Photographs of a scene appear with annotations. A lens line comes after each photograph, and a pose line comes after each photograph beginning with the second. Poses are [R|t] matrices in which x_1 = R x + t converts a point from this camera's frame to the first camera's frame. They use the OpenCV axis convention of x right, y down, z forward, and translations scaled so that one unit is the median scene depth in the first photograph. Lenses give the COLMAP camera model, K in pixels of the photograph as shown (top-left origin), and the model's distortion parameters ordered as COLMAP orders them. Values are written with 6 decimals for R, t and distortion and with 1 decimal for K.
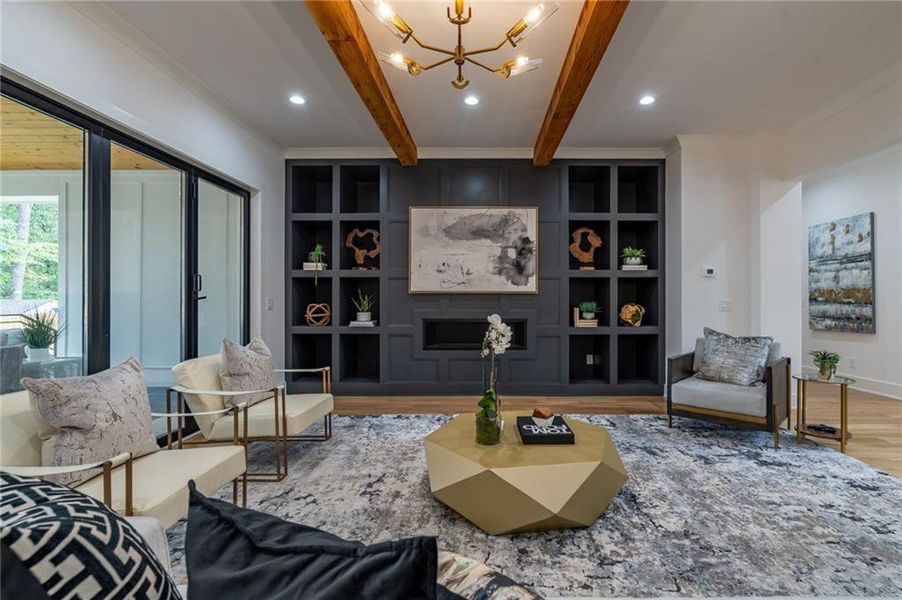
lens RADIAL K [[422.3, 0, 465.4], [0, 422.3, 298.6], [0, 0, 1]] dist [-0.003451, 0.000178]
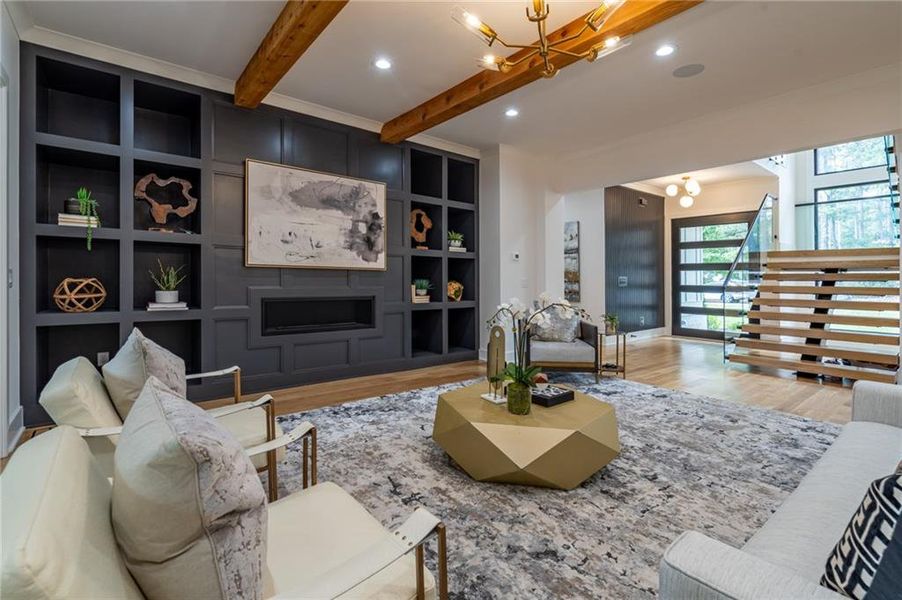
lens RADIAL K [[424.0, 0, 449.5], [0, 424.0, 274.4], [0, 0, 1]] dist [-0.001971, 0.000053]
pose [[0.765098, 0.015962, 0.643716, -0.353694], [-0.014762, 0.999865, -0.007248, 0.002240], [-0.643745, -0.003957, 0.765230, 0.137275]]
